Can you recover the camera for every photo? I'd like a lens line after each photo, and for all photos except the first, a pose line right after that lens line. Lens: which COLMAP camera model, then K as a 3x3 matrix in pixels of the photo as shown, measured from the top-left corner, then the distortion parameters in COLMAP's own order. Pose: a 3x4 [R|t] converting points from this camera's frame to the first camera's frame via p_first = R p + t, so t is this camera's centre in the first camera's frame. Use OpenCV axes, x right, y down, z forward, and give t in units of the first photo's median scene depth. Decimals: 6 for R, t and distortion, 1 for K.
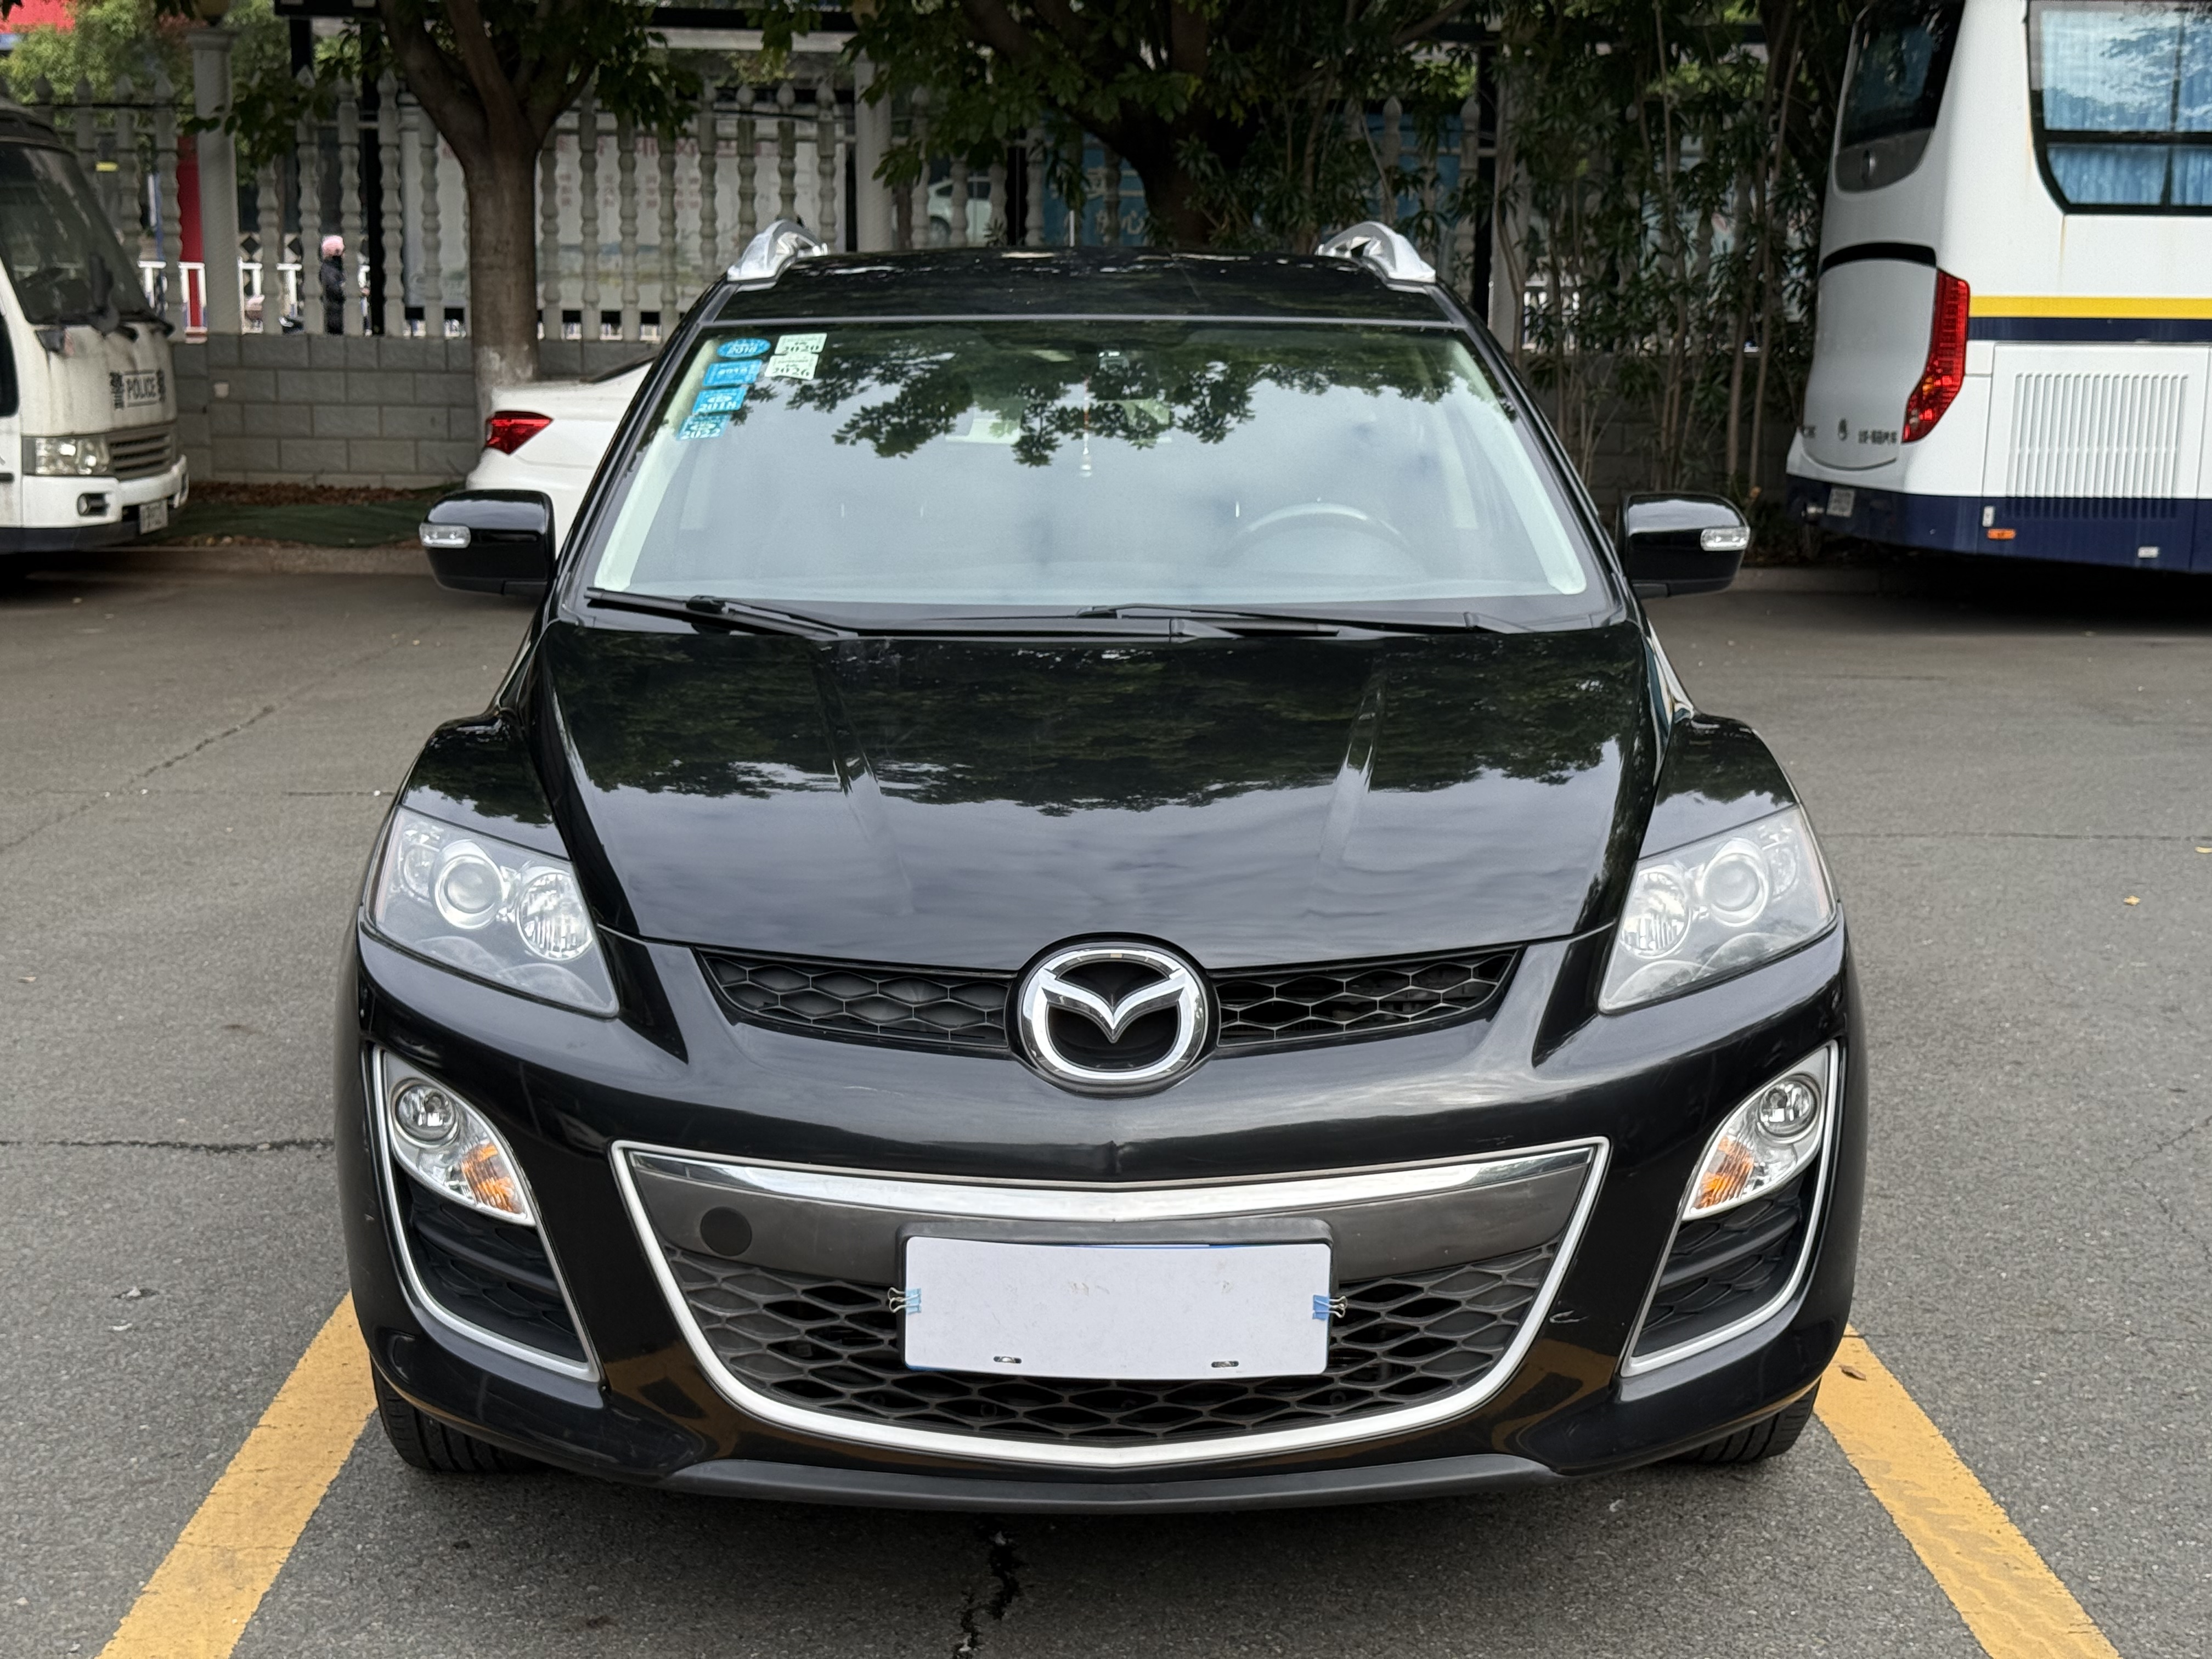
lens RADIAL K [[3074.3, 0, 1103.5], [0, 3074.3, 894.8], [0, 0, 1]] dist [0.203143, -0.427724]
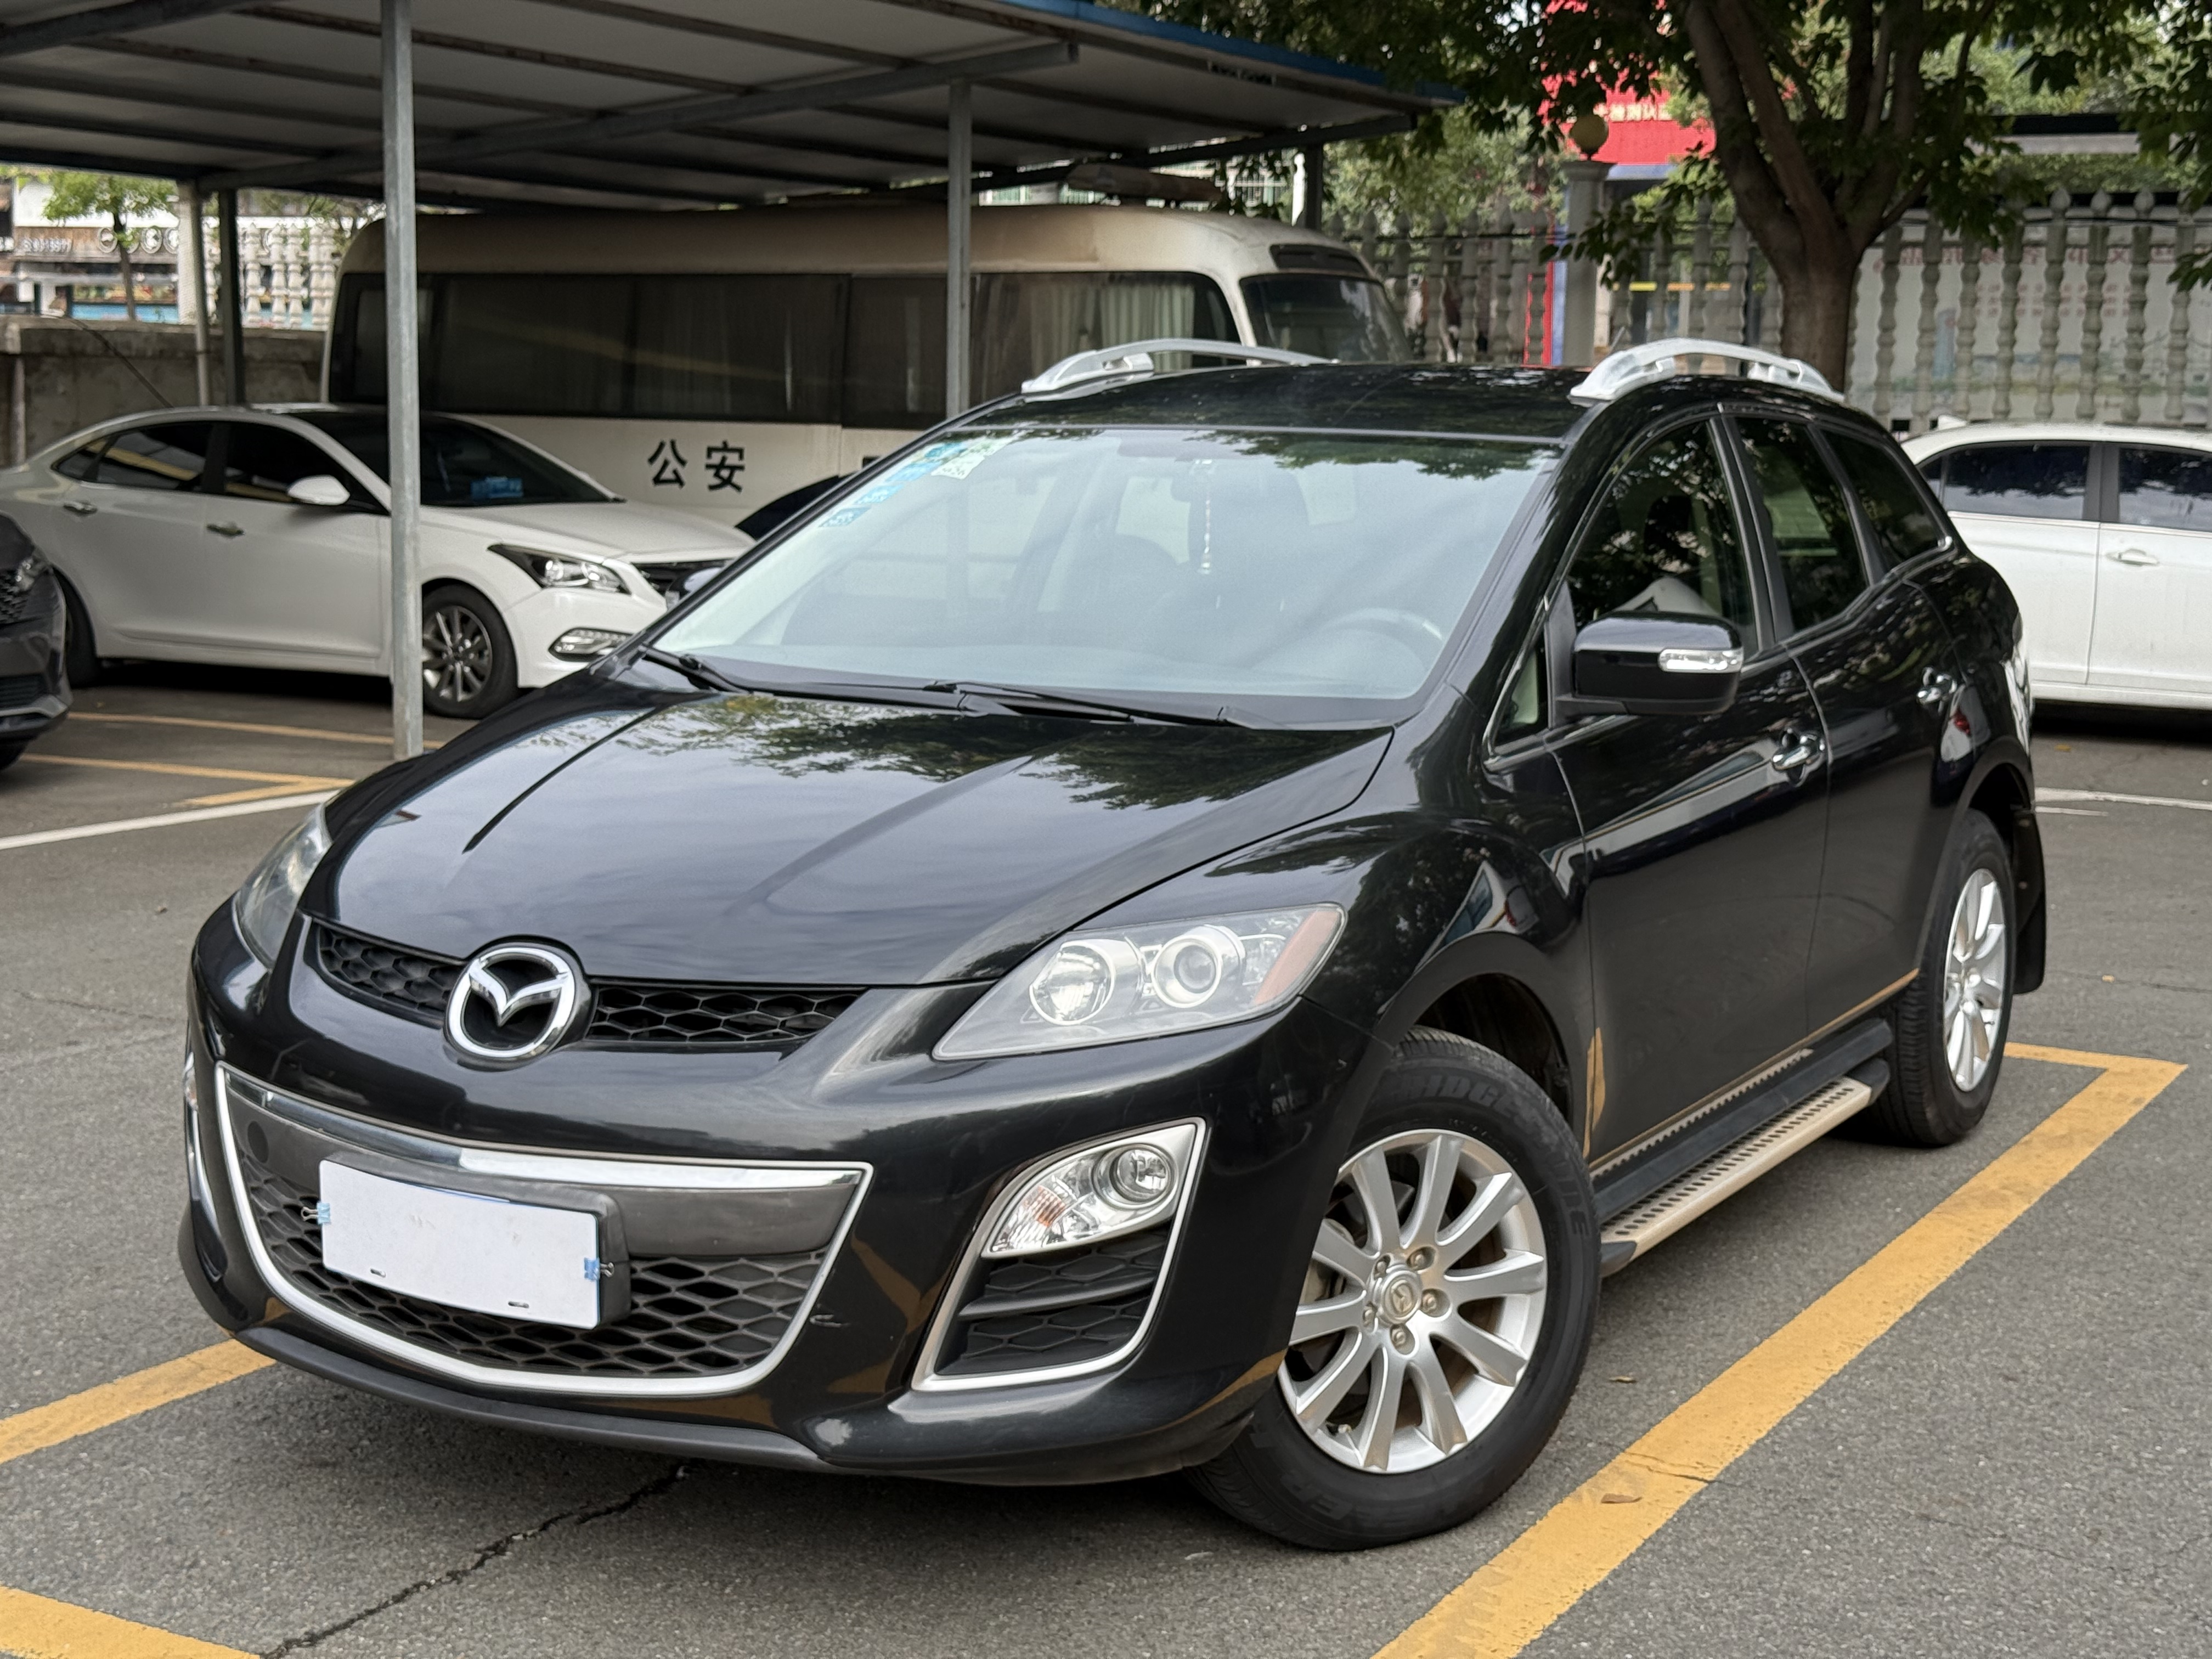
lens RADIAL K [[3074.3, 0, 1103.5], [0, 3074.3, 894.8], [0, 0, 1]] dist [0.203143, -0.427724]
pose [[0.852826, 0.093077, -0.513833, 0.764961], [-0.110590, 0.993860, -0.003518, -0.022463], [0.510351, 0.059825, 0.857883, 0.082521]]
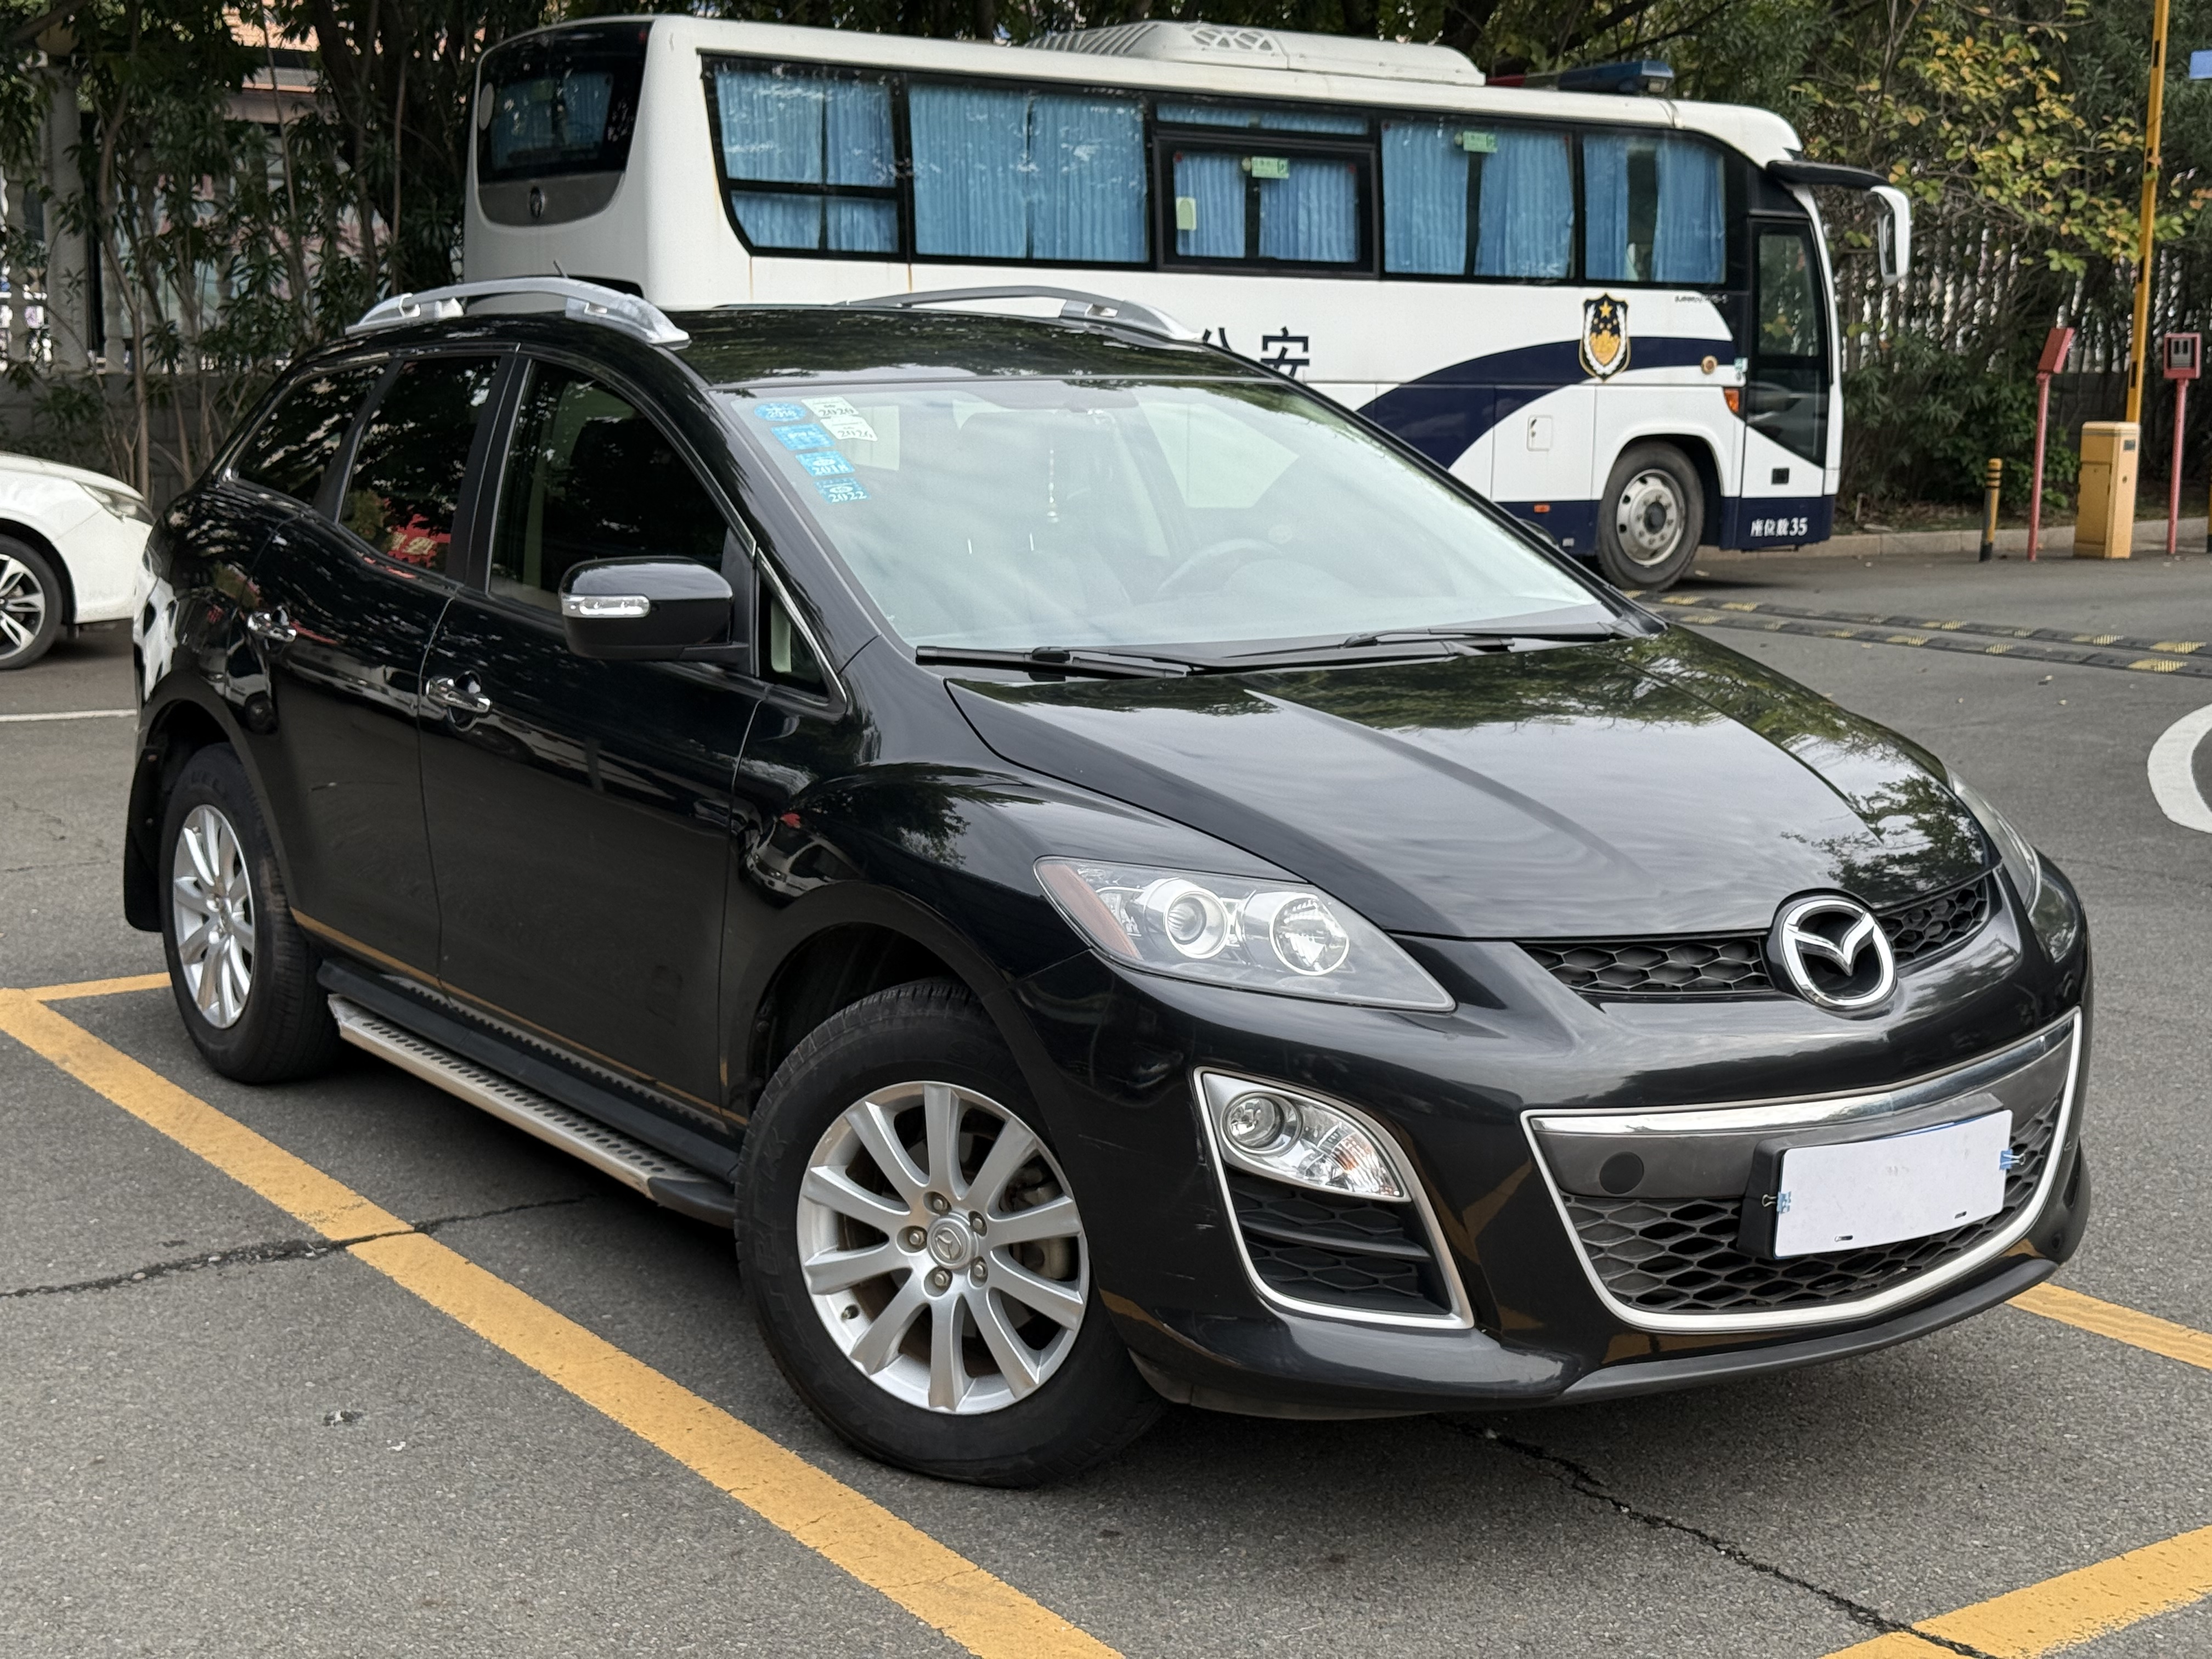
lens RADIAL K [[3074.3, 0, 1103.5], [0, 3074.3, 894.8], [0, 0, 1]] dist [0.203143, -0.427724]
pose [[0.832262, -0.101240, 0.545059, -0.869580], [0.102867, 0.994312, 0.027614, -0.046782], [-0.544755, 0.033087, 0.837943, 0.107465]]
